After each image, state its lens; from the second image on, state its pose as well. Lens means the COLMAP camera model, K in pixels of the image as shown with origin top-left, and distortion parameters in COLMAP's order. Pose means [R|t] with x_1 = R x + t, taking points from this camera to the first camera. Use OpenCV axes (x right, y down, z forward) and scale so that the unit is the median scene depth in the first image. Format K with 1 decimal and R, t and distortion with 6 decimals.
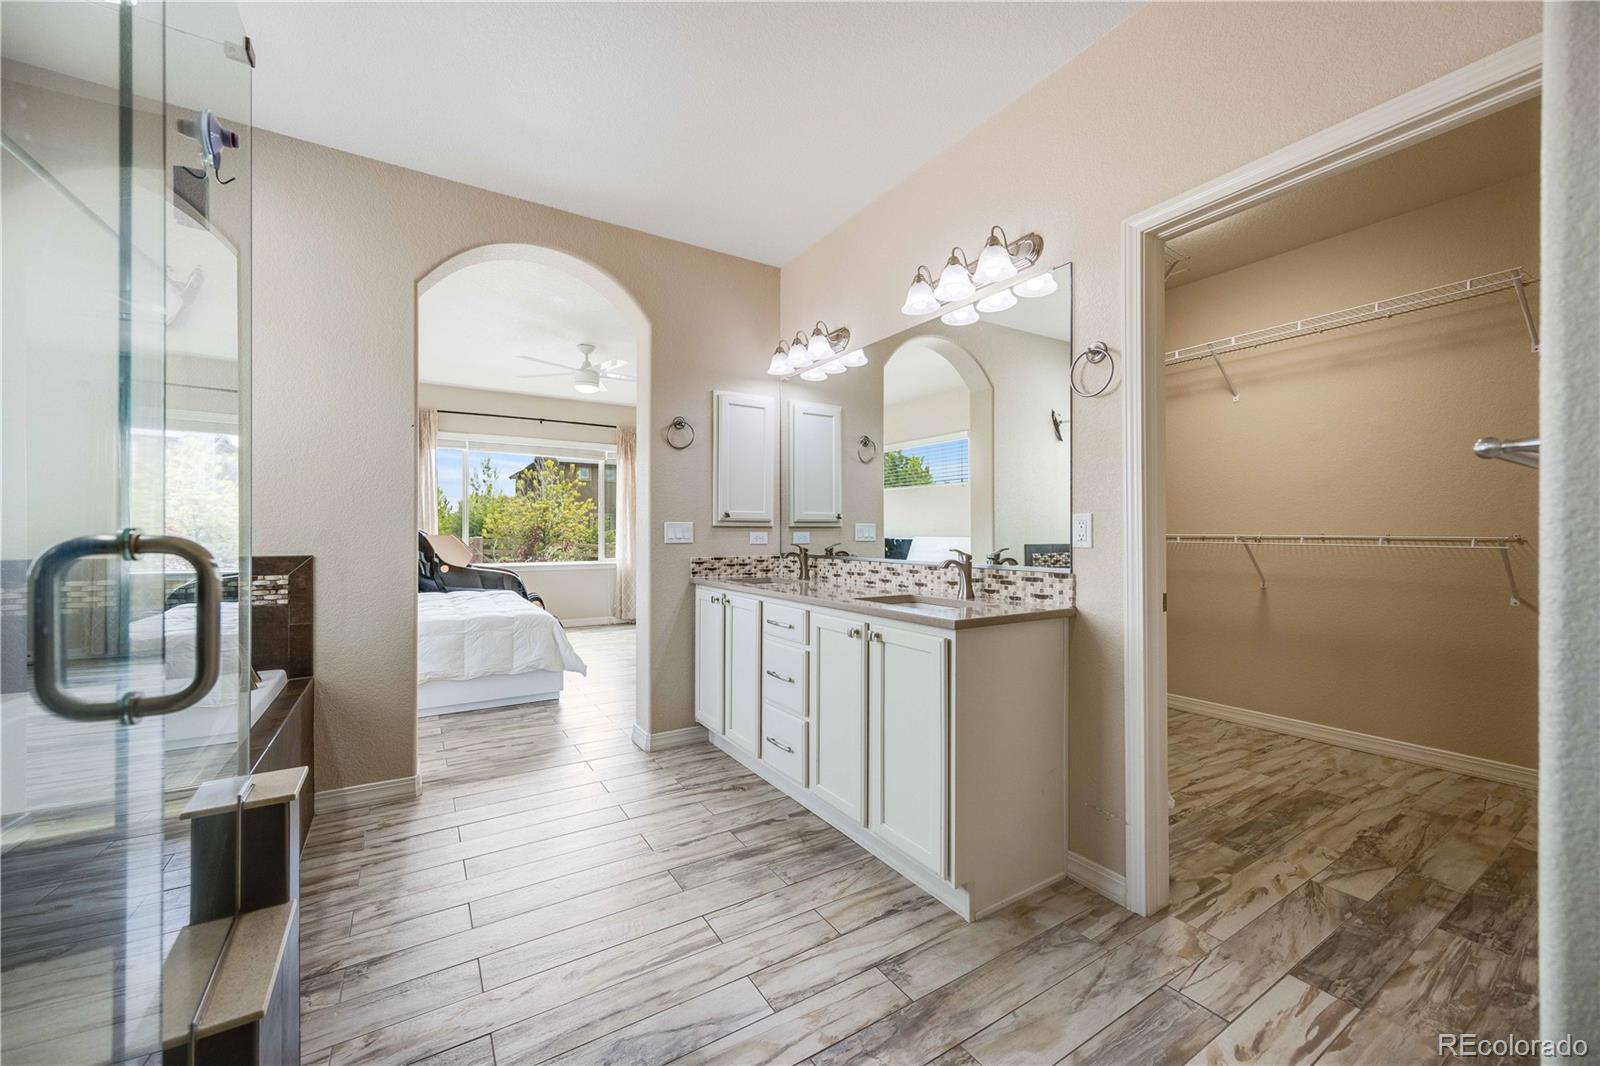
lens RADIAL K [[617.3, 0, 794.8], [0, 617.3, 525.0], [0, 0, 1]] dist [-0.002032, -0.000073]
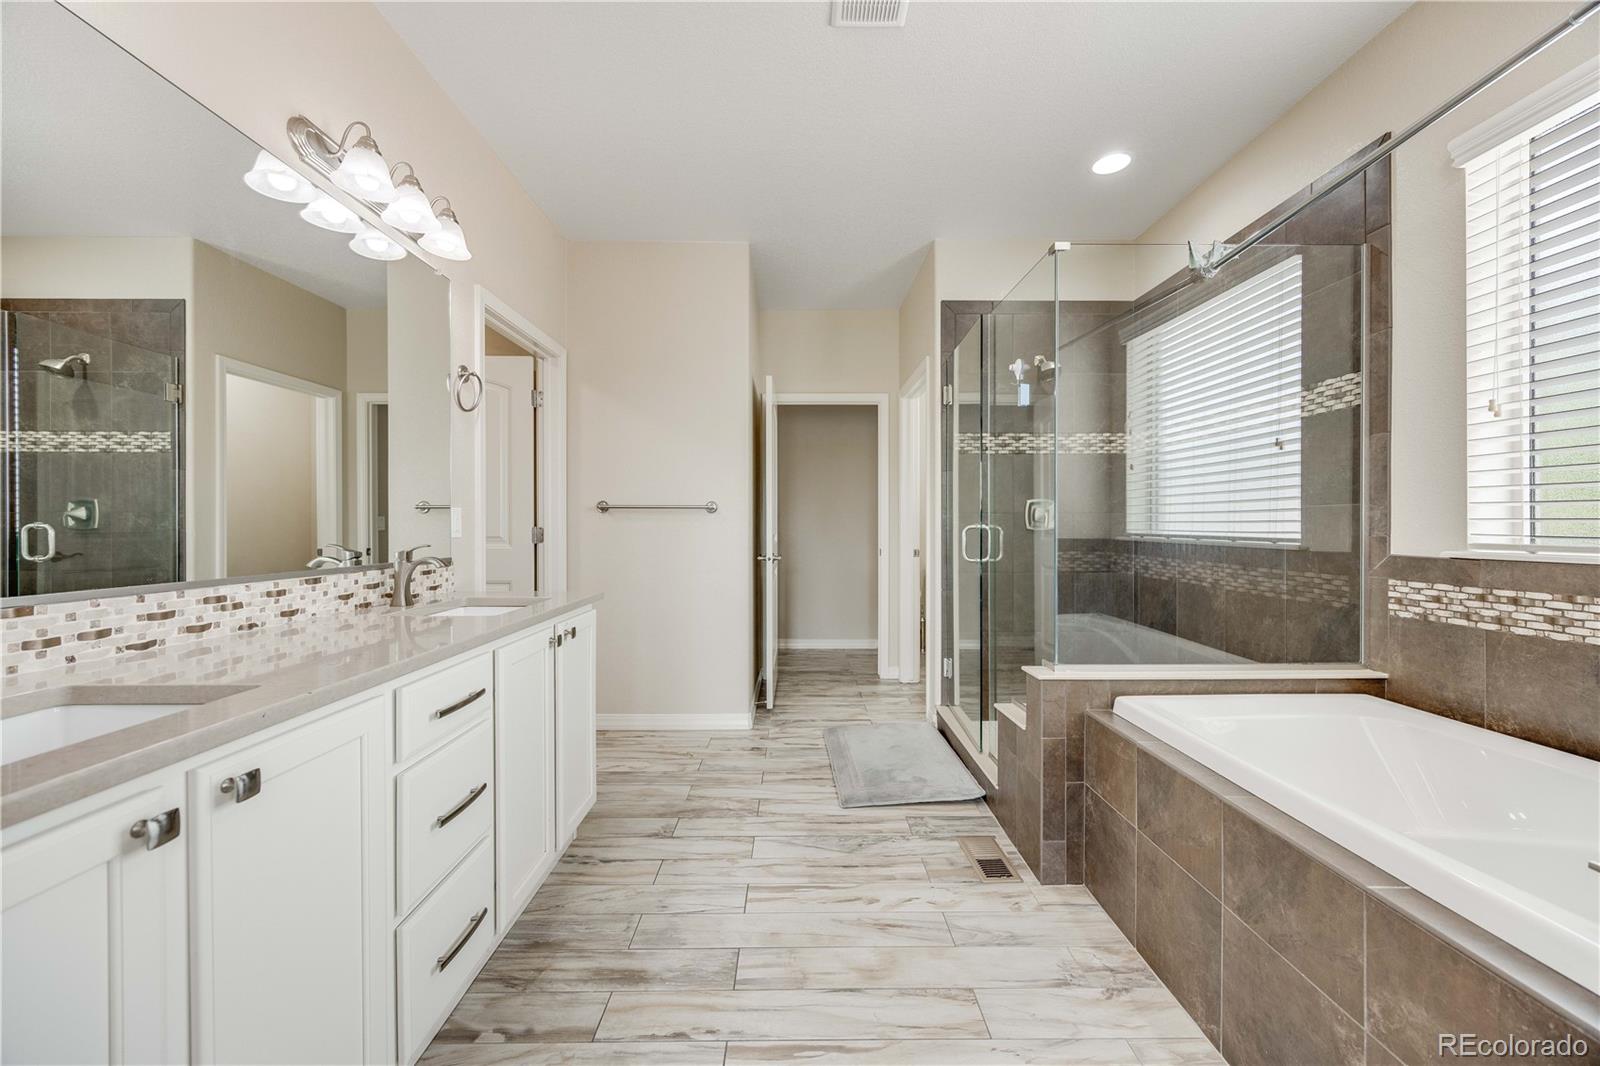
lens RADIAL K [[617.3, 0, 796.4], [0, 617.3, 530.6], [0, 0, 1]] dist [-0.002032, -0.000073]
pose [[-0.852521, -0.011962, 0.522555, -0.679686], [-0.014446, 0.999895, -0.000678, 0.017084], [-0.522493, -0.008127, -0.852605, 1.677875]]
